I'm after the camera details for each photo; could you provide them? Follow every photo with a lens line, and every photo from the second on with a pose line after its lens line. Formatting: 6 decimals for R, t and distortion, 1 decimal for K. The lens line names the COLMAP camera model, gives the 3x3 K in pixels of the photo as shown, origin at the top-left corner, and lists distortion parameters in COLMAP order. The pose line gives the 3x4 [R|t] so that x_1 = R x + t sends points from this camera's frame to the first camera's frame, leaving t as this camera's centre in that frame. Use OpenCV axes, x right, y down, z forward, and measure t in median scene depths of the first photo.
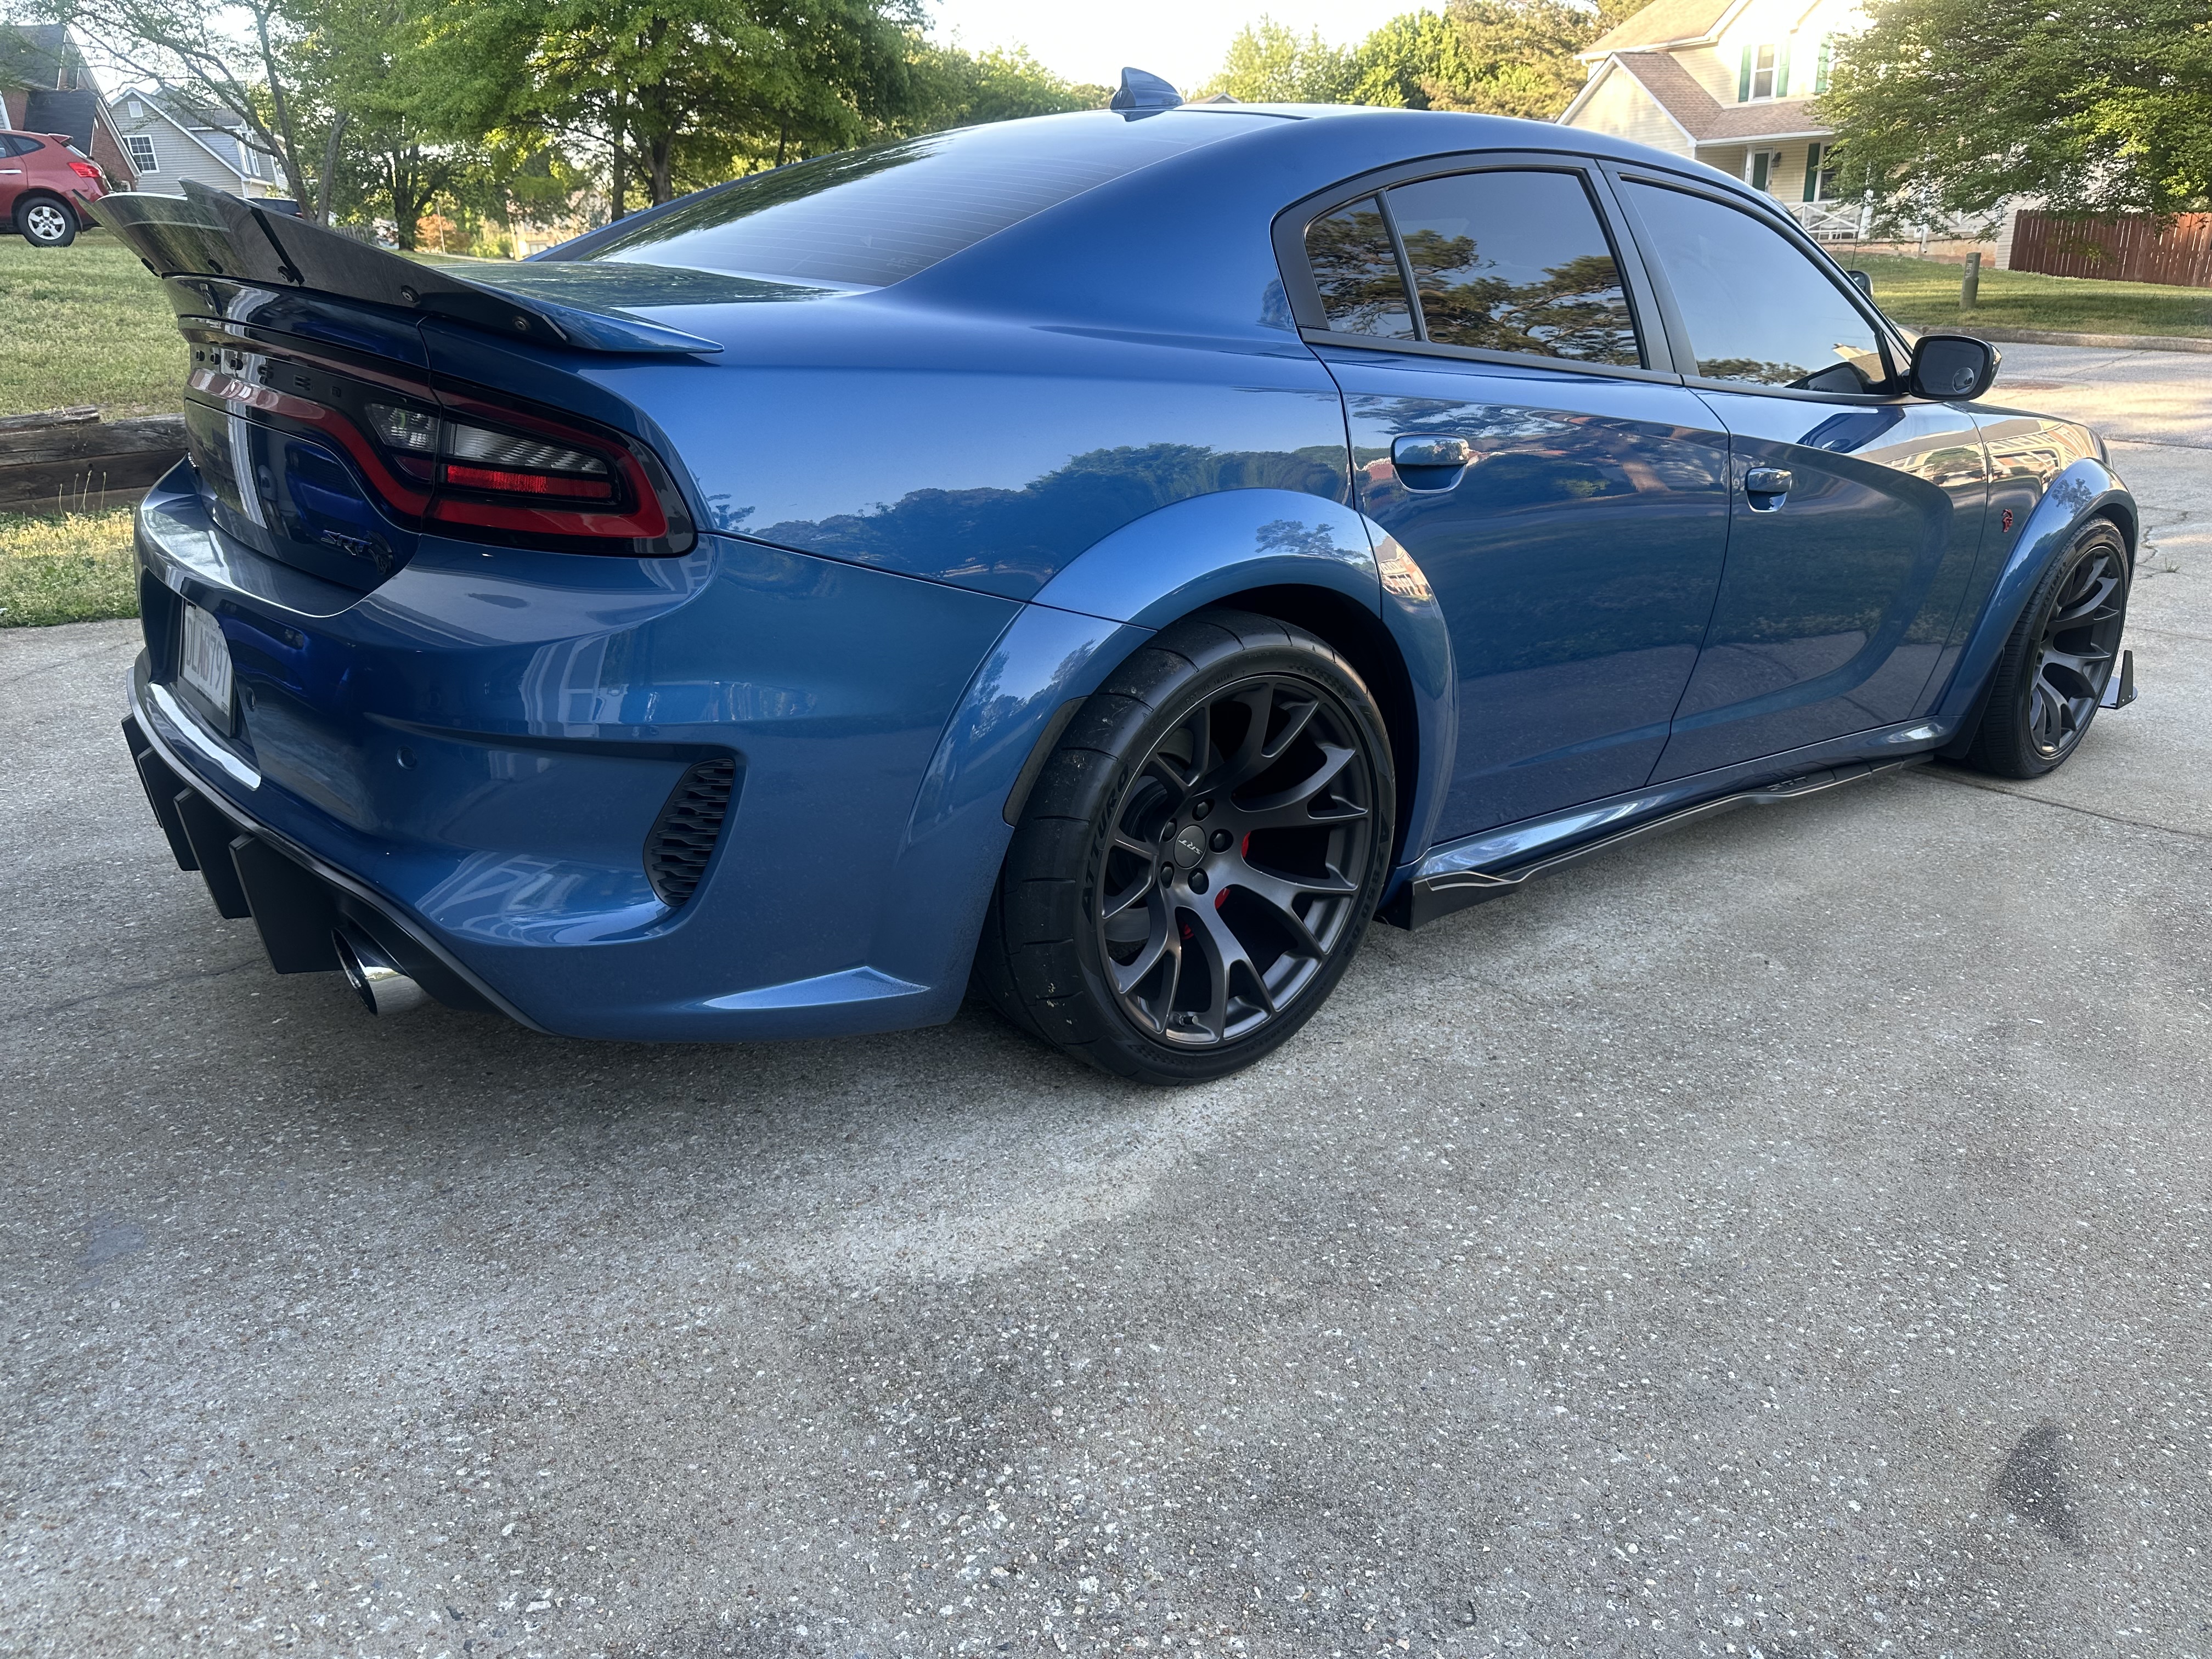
lens RADIAL K [[1564.2, 0, 1106.0], [0, 1564.2, 829.5], [0, 0, 1]] dist [0.016183, -0.034310]
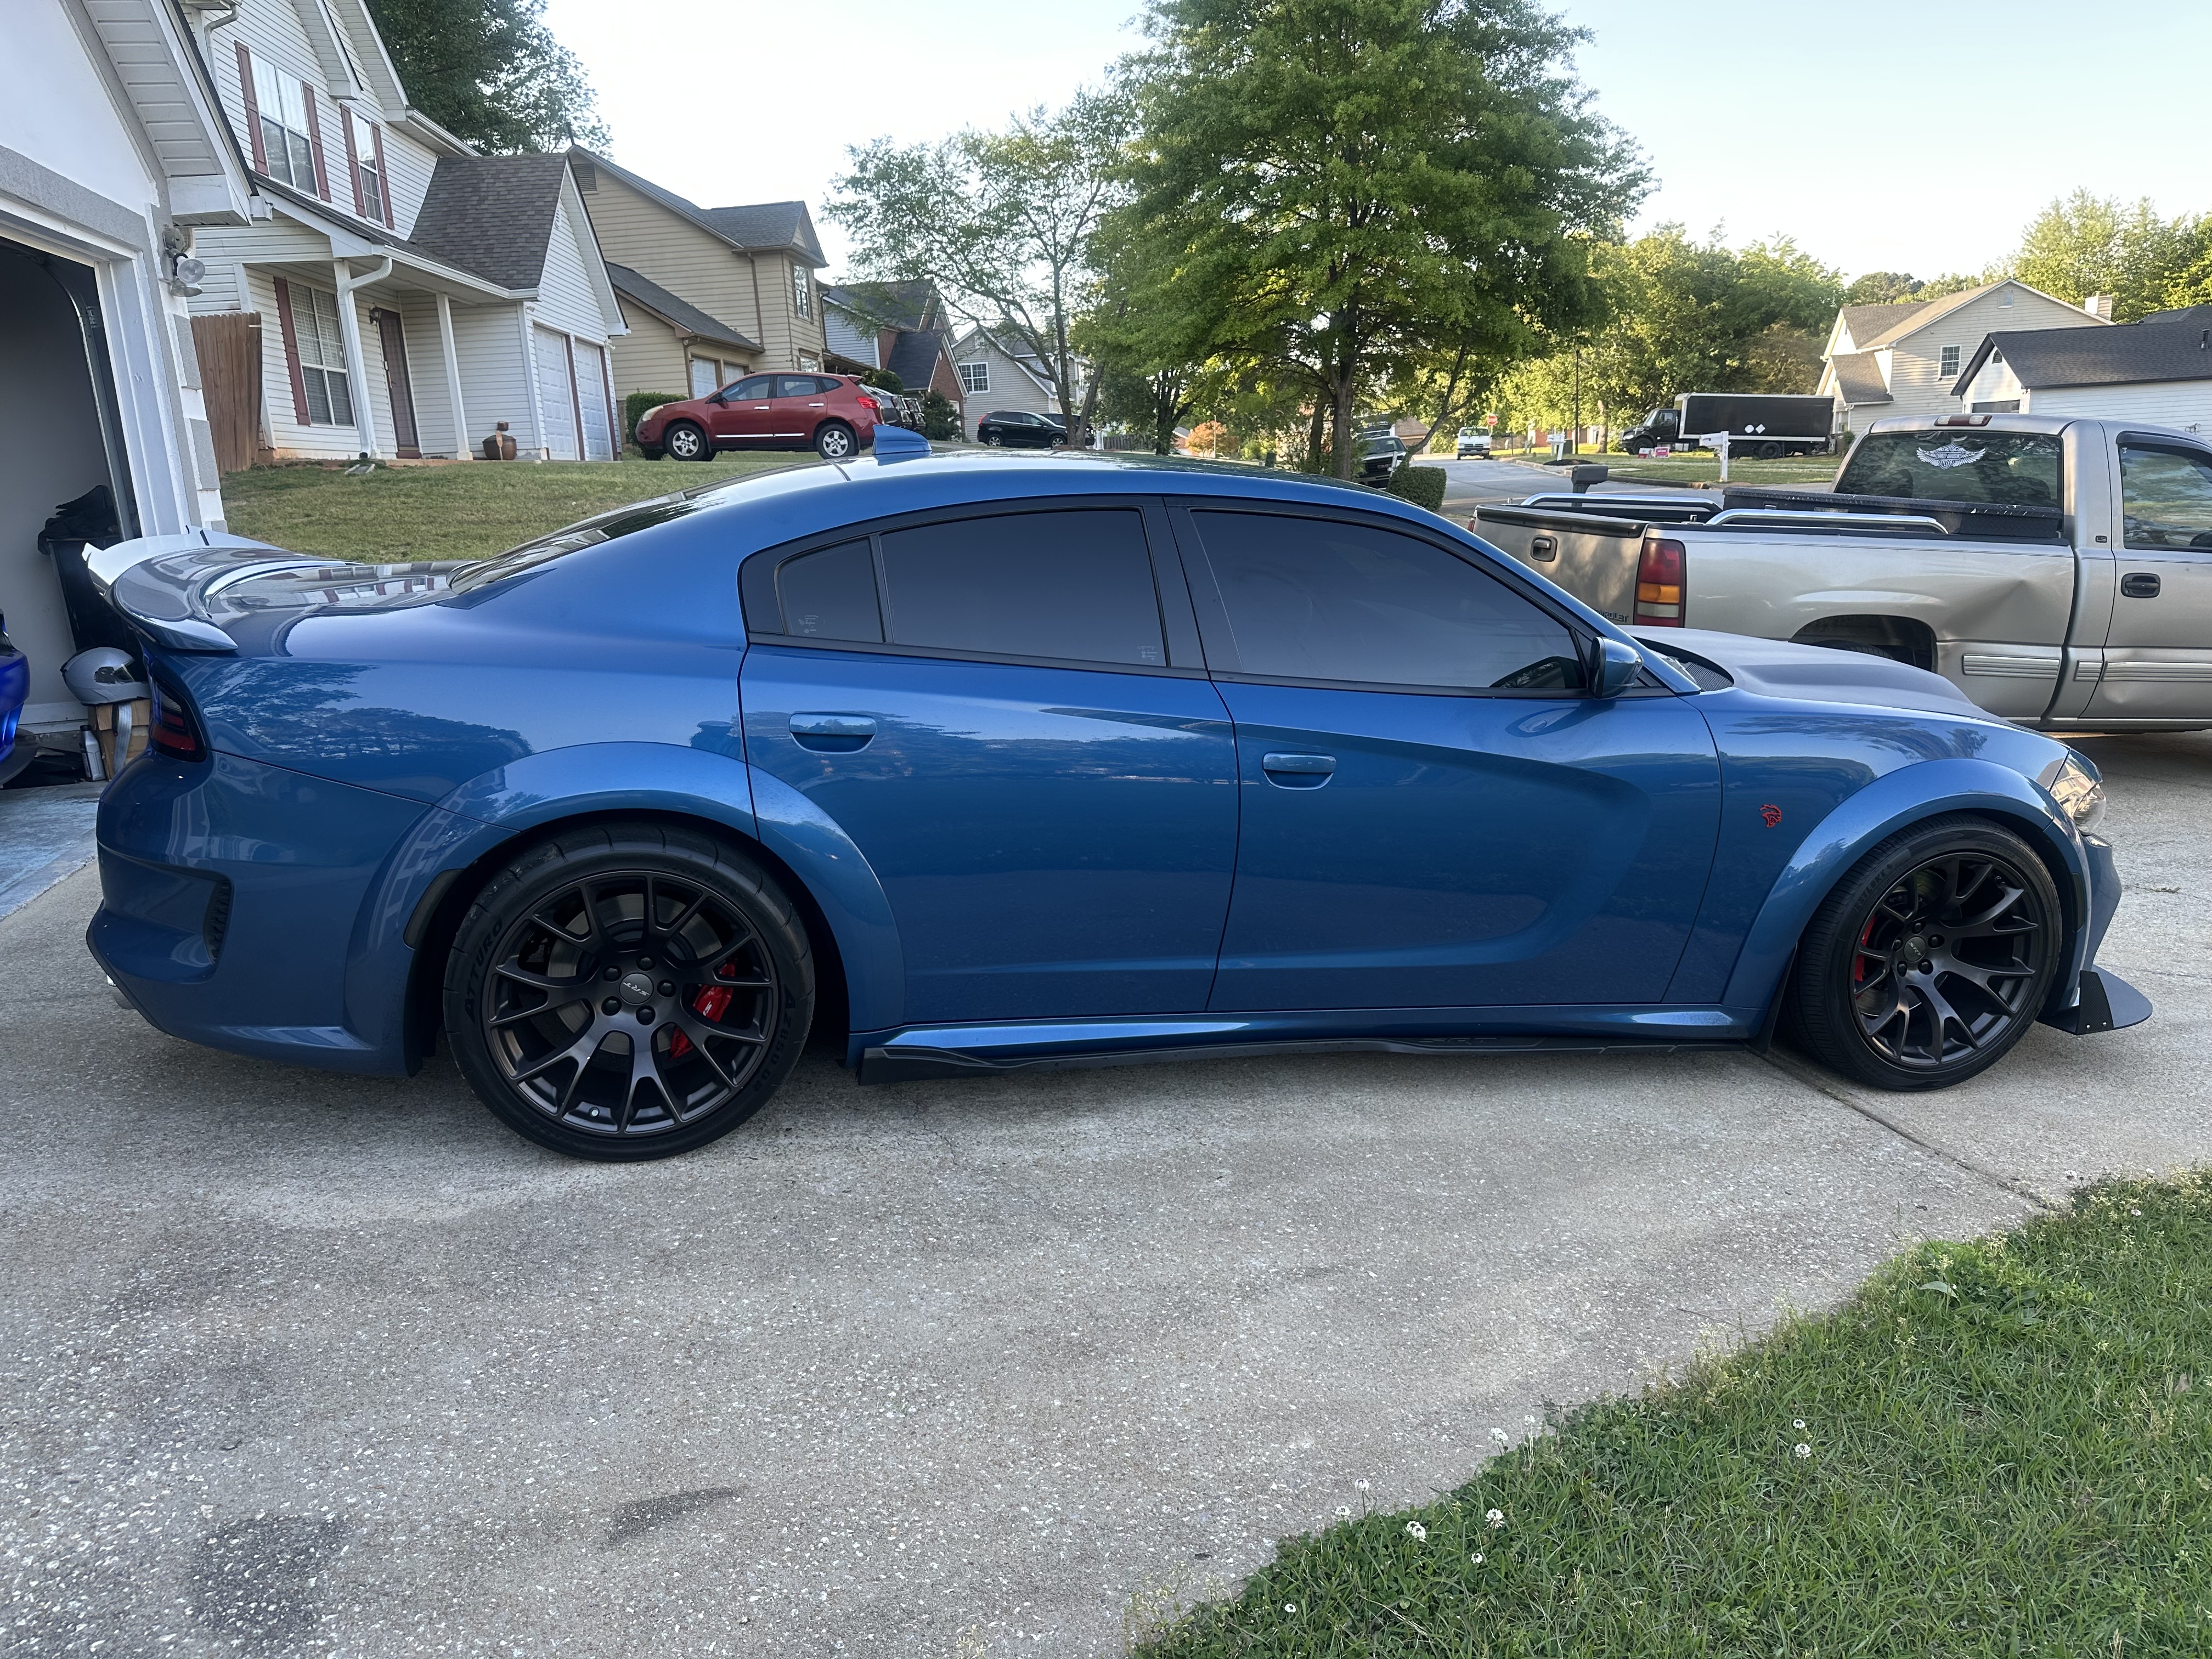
lens RADIAL K [[1564.2, 0, 1106.0], [0, 1564.2, 829.5], [0, 0, 1]] dist [0.016183, -0.034310]
pose [[0.895734, 0.094010, -0.434536, 0.099601], [-0.142473, 0.986540, -0.080253, -0.007513], [0.421143, 0.133796, 0.897072, -0.009231]]
